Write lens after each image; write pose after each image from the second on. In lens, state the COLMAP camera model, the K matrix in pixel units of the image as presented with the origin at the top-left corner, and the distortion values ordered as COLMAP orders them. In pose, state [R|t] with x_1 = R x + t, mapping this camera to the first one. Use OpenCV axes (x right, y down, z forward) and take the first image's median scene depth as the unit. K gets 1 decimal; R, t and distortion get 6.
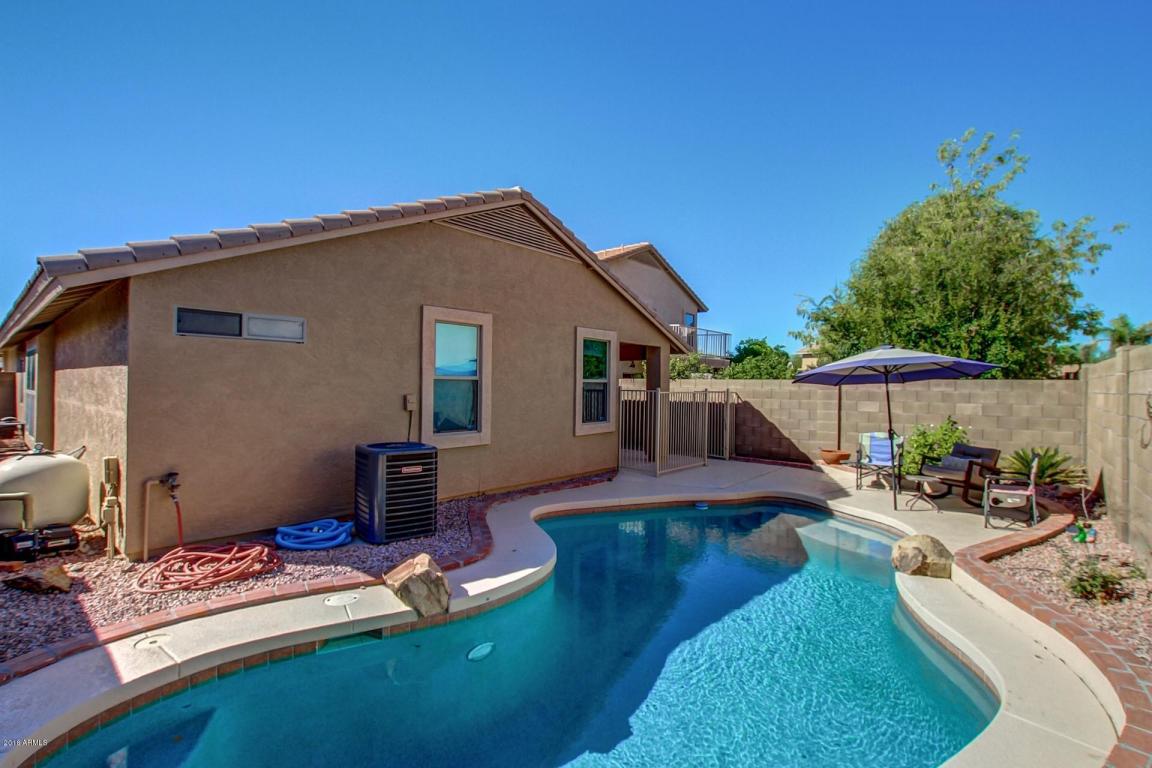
lens RADIAL K [[534.2, 0, 574.2], [0, 534.2, 383.6], [0, 0, 1]] dist [-0.035898, 0.005726]
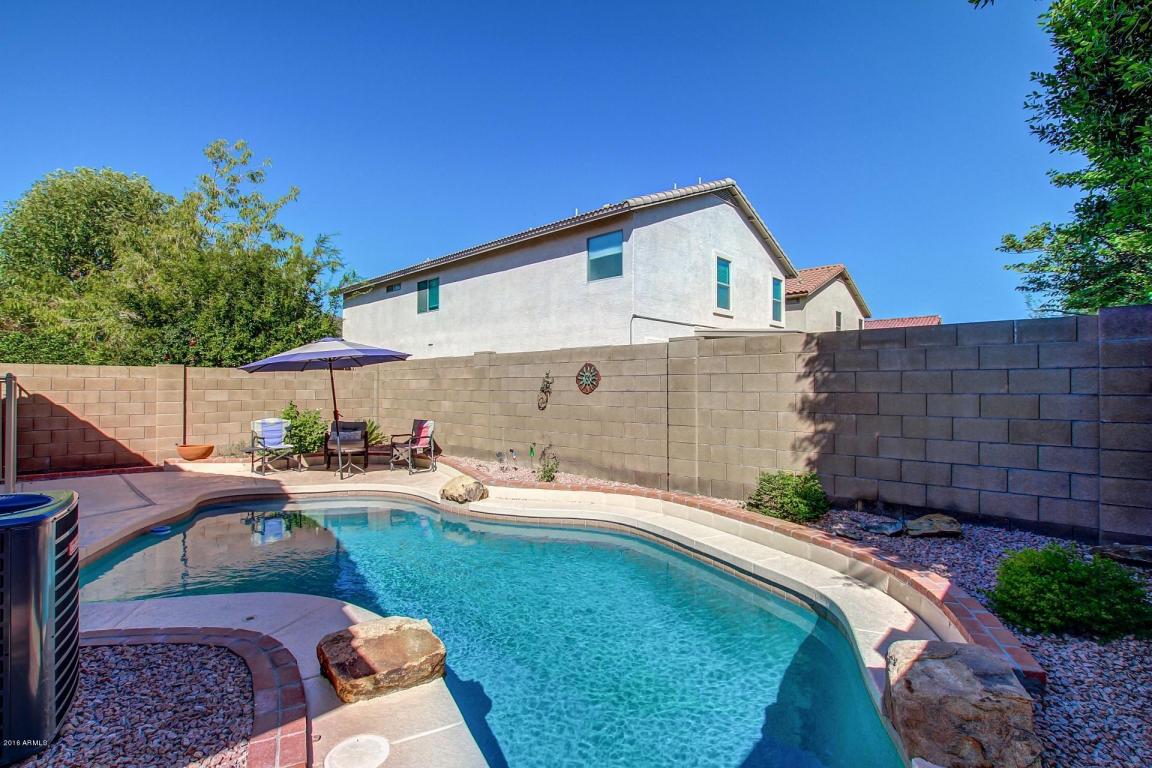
lens RADIAL K [[534.2, 0, 574.2], [0, 534.2, 383.6], [0, 0, 1]] dist [-0.035898, 0.005726]
pose [[0.061759, -0.005910, 0.998074, -0.364284], [-0.004996, 0.999968, 0.006231, 0.012643], [-0.998079, -0.005372, 0.061728, 0.290743]]
